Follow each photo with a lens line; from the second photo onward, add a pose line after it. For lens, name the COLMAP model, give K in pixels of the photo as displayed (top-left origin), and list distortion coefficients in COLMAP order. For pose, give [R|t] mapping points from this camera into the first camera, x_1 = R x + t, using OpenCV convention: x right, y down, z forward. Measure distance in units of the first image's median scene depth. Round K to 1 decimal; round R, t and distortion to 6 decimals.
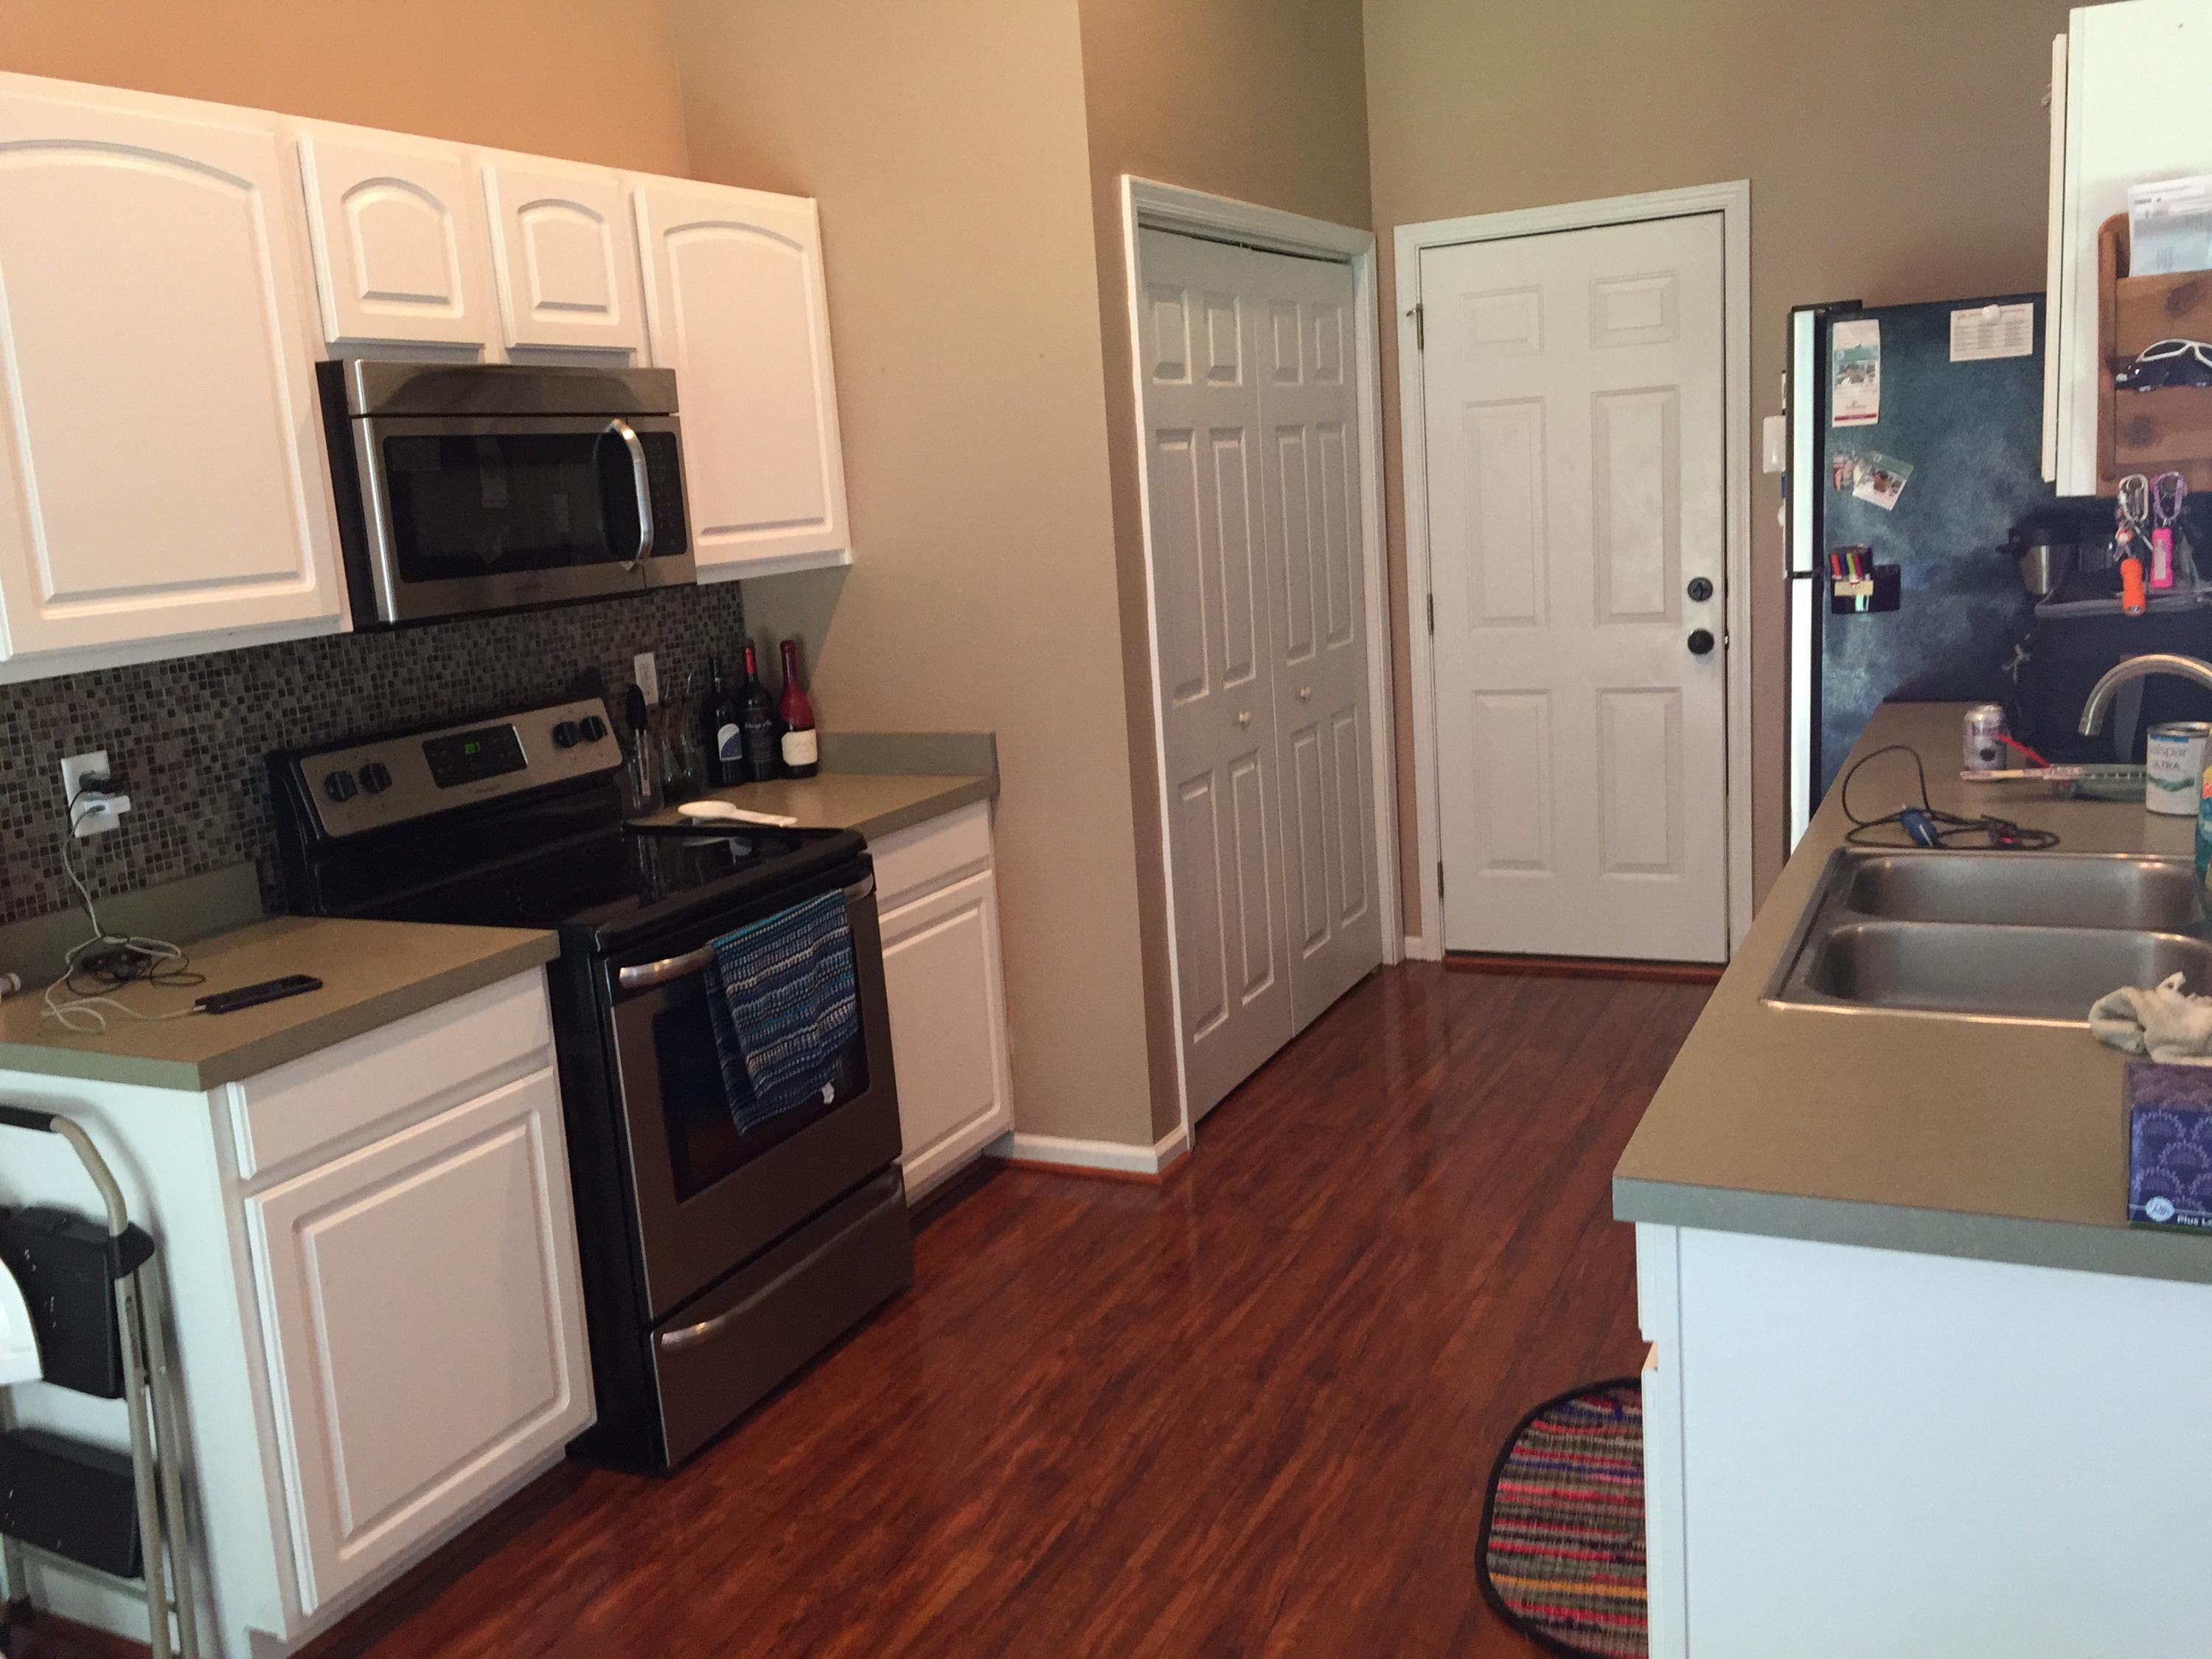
lens RADIAL K [[1869.5, 0, 1106.0], [0, 1869.5, 829.5], [0, 0, 1]] dist [0.072082, -0.114737]
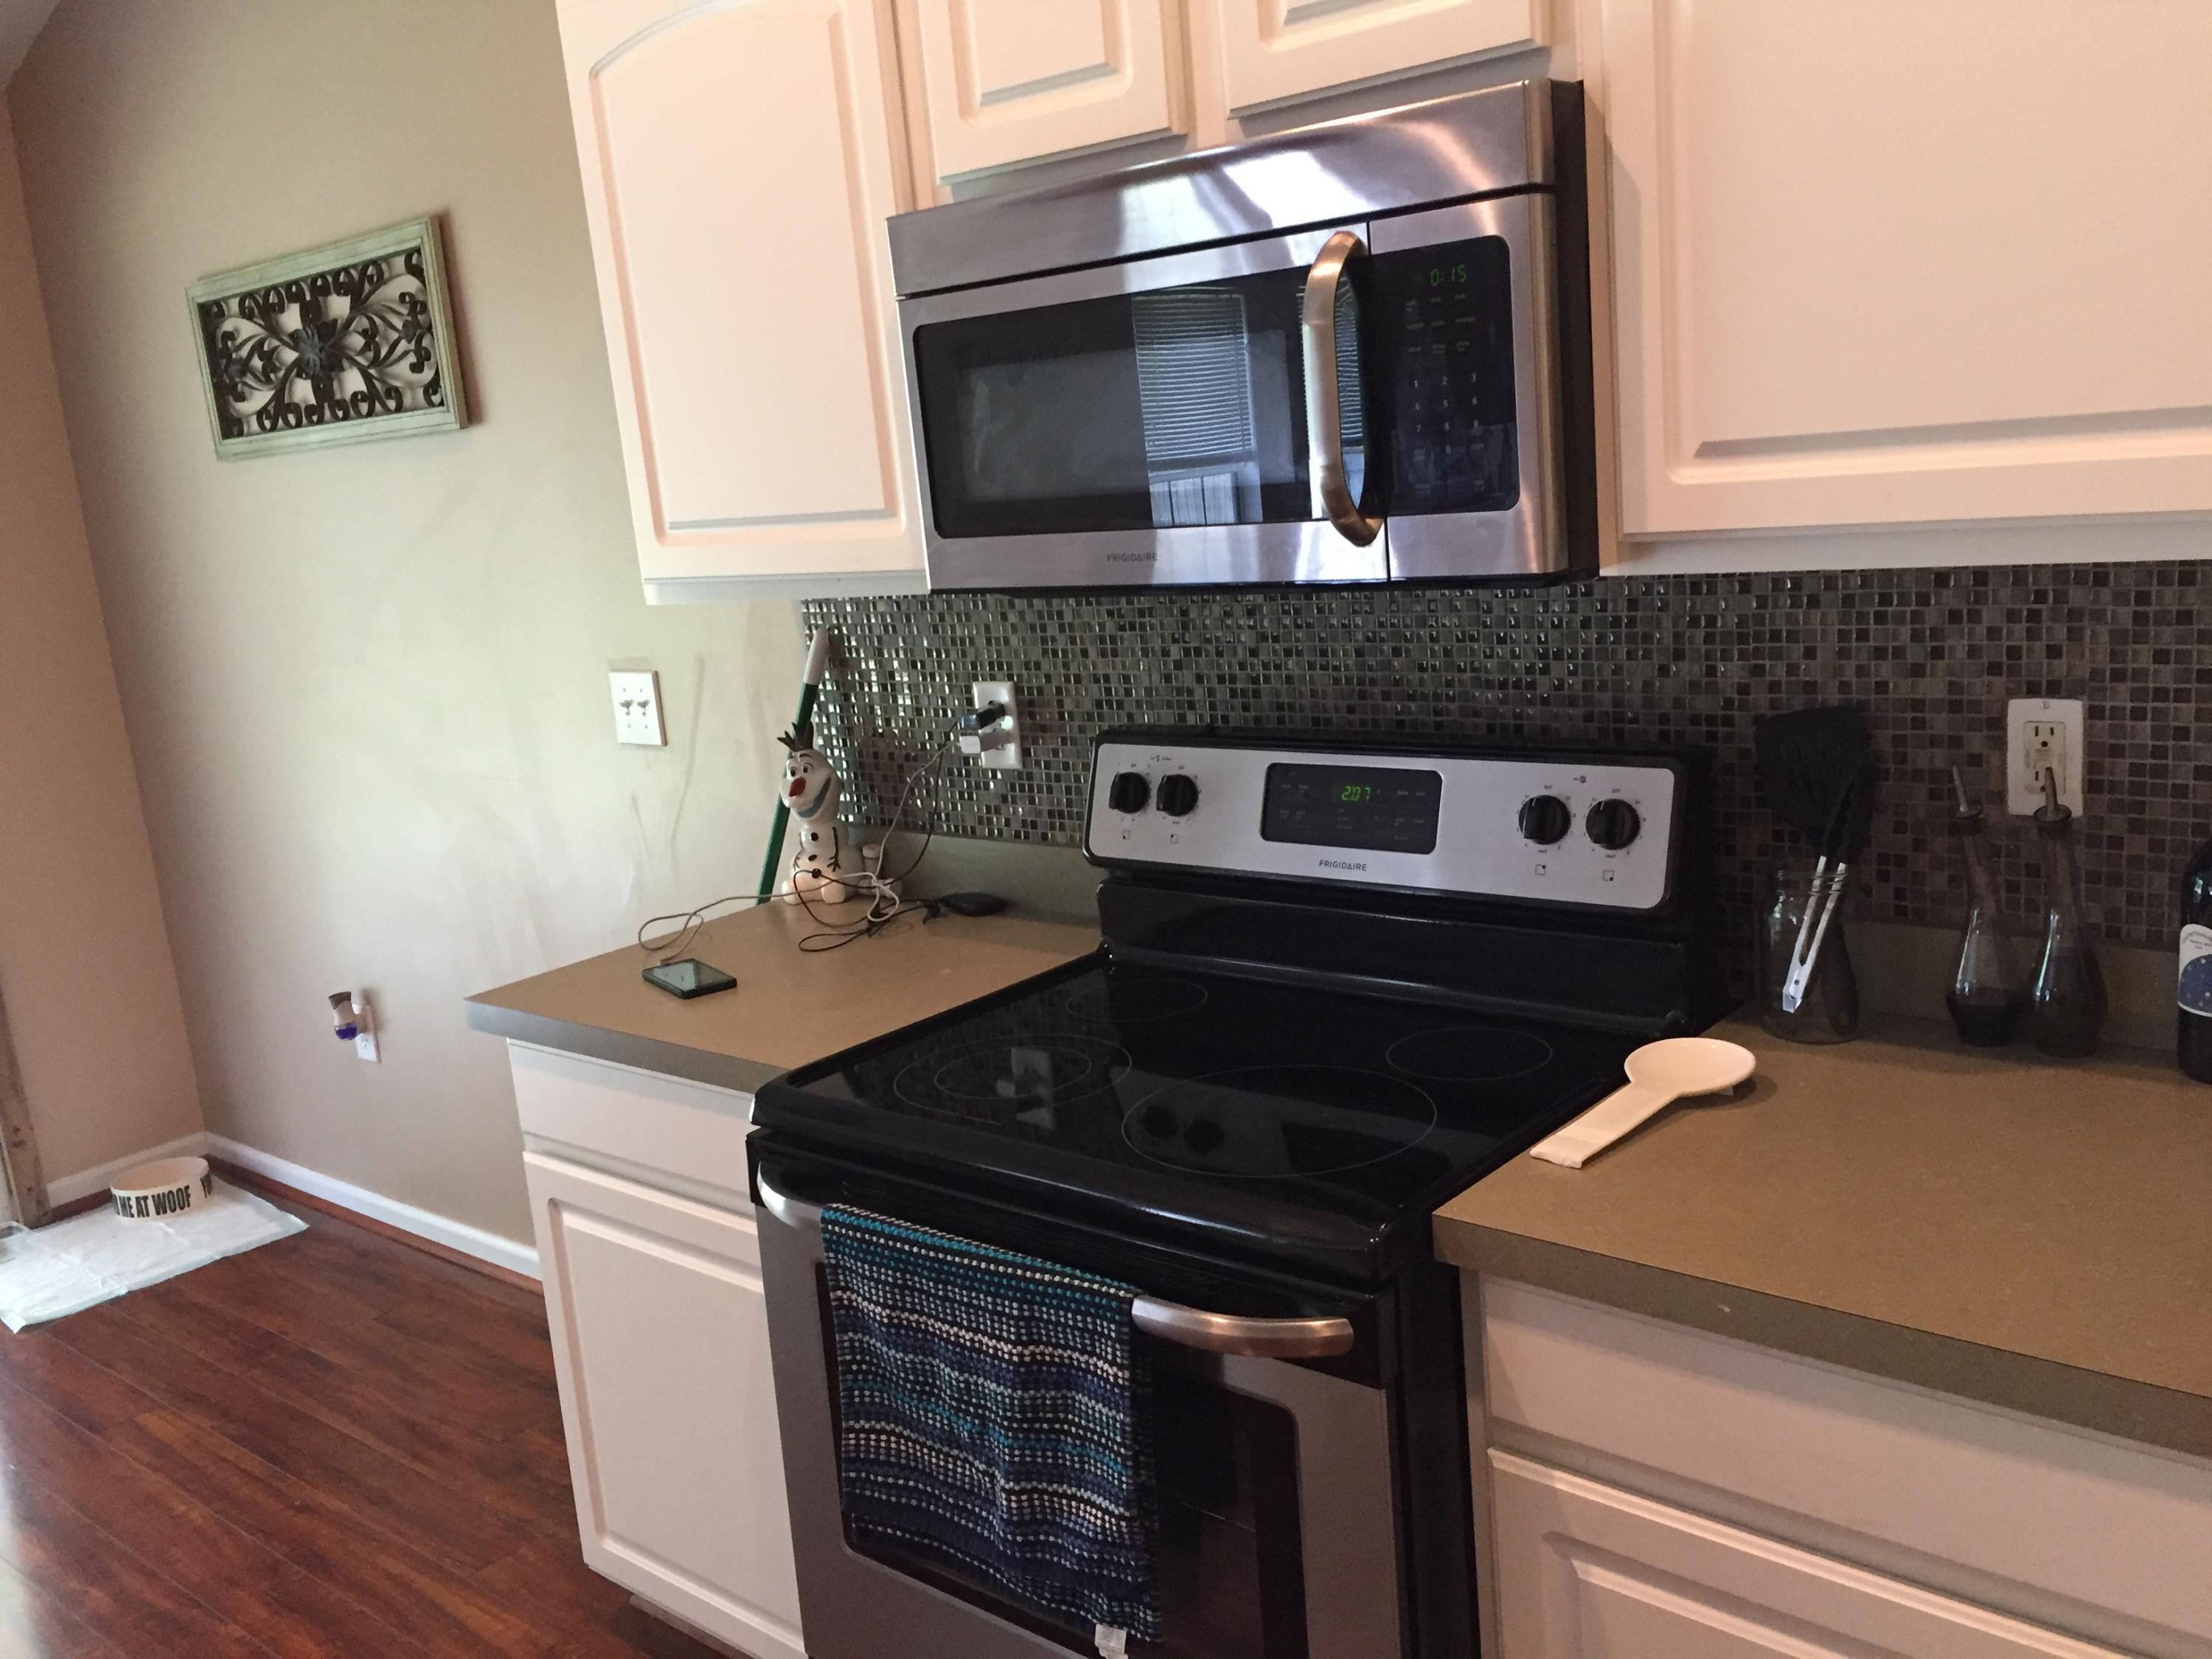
lens RADIAL K [[1870.7, 0, 1106.0], [0, 1870.7, 829.5], [0, 0, 1]] dist [0.038243, 0.007723]
pose [[-0.239217, 0.280610, -0.929534, 0.256725], [-0.083571, 0.947826, 0.307639, -0.217966], [0.967363, 0.151274, -0.203285, 1.075850]]
